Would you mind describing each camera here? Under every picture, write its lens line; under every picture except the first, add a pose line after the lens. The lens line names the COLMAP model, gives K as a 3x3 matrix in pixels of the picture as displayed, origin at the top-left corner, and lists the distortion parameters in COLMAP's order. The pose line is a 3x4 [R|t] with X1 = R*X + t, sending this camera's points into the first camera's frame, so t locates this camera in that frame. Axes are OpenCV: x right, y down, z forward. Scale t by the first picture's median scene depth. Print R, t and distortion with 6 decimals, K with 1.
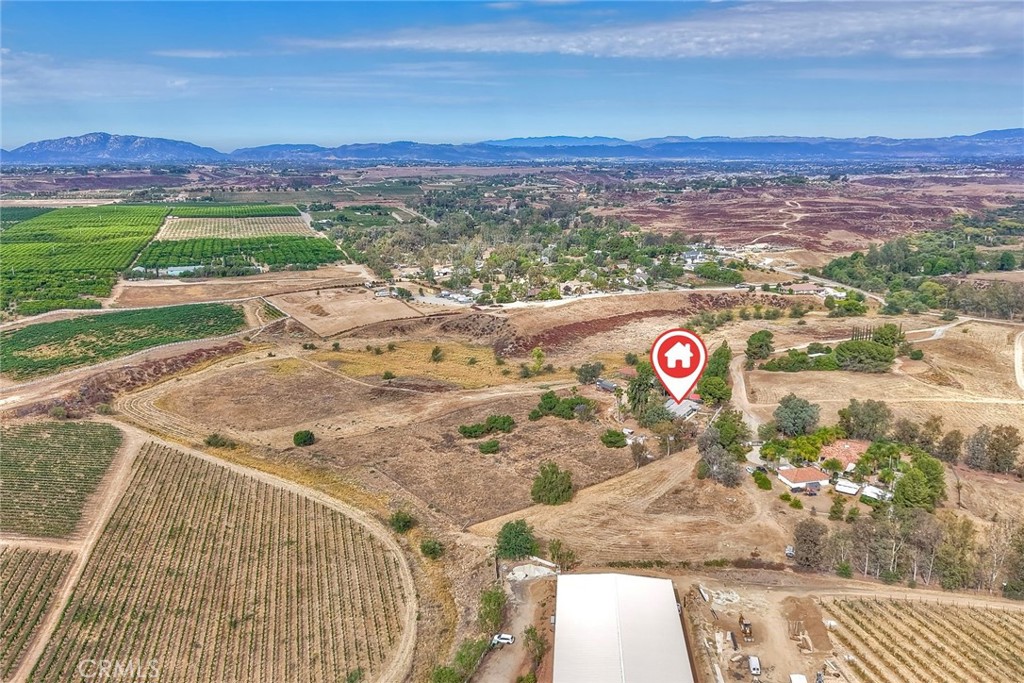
lens RADIAL K [[811.2, 0, 514.1], [0, 811.2, 337.4], [0, 0, 1]] dist [0.026121, -0.011714]
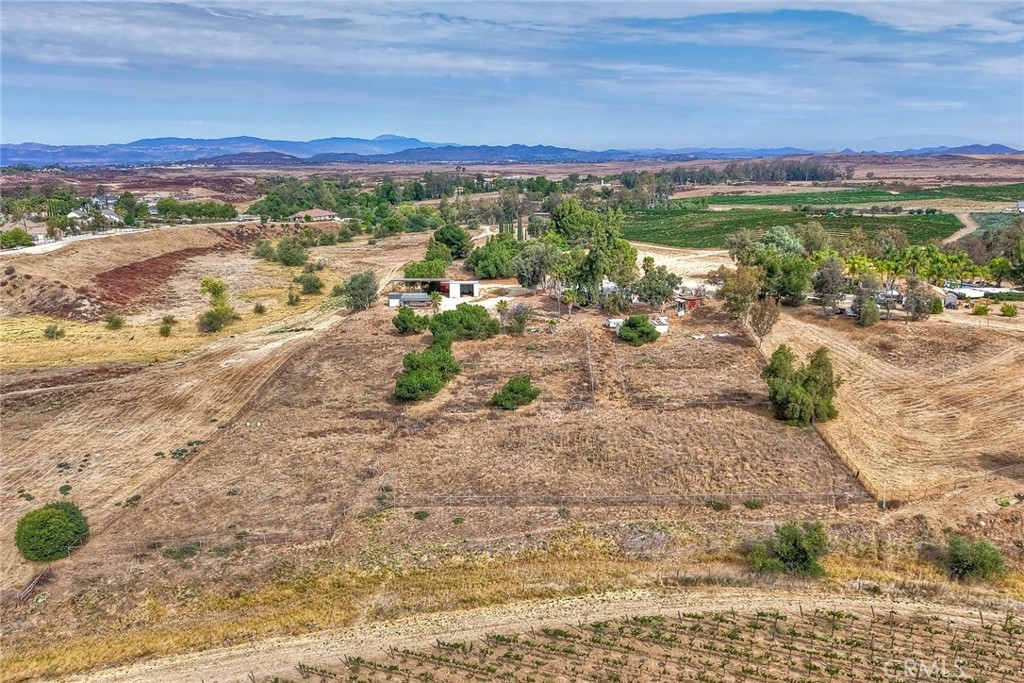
lens RADIAL K [[828.0, 0, 512.0], [0, 828.0, 341.5], [0, 0, 1]] dist [-0.004246, -0.007276]
pose [[0.591748, -0.180016, 0.785766, -0.245178], [0.189806, 0.978456, 0.081220, 0.041144], [-0.783459, 0.101082, 0.613168, 0.434776]]
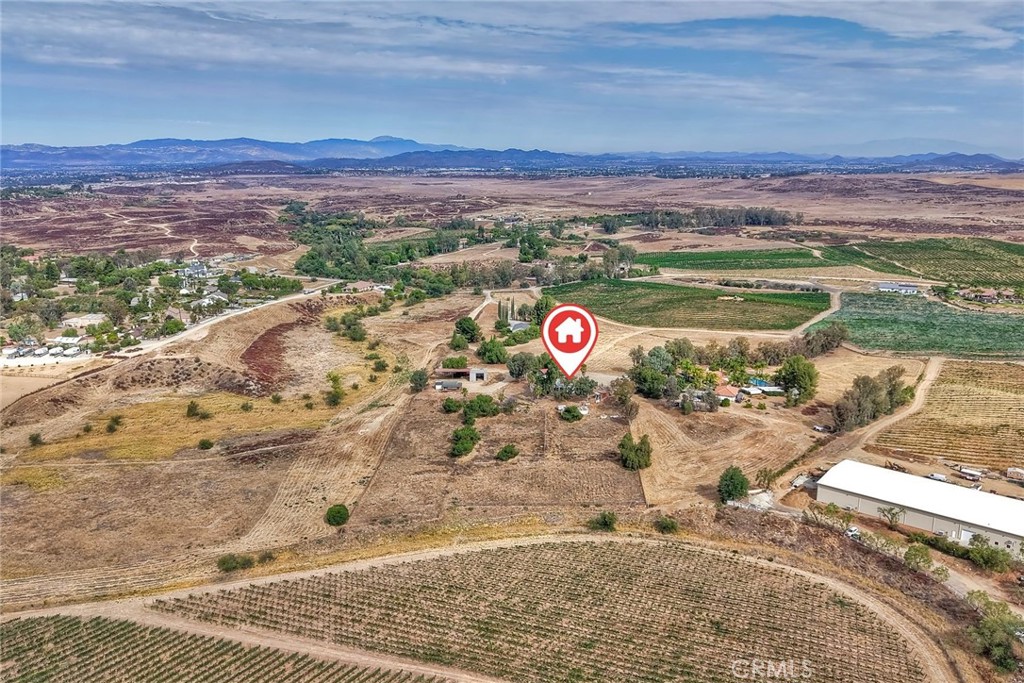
lens RADIAL K [[822.5, 0, 512.0], [0, 822.5, 341.5], [0, 0, 1]] dist [0.044860, -0.064299]
pose [[0.588150, -0.178697, 0.788763, -0.493928], [0.185441, 0.979098, 0.083541, -0.051302], [-0.787204, 0.097135, 0.608994, 0.223505]]
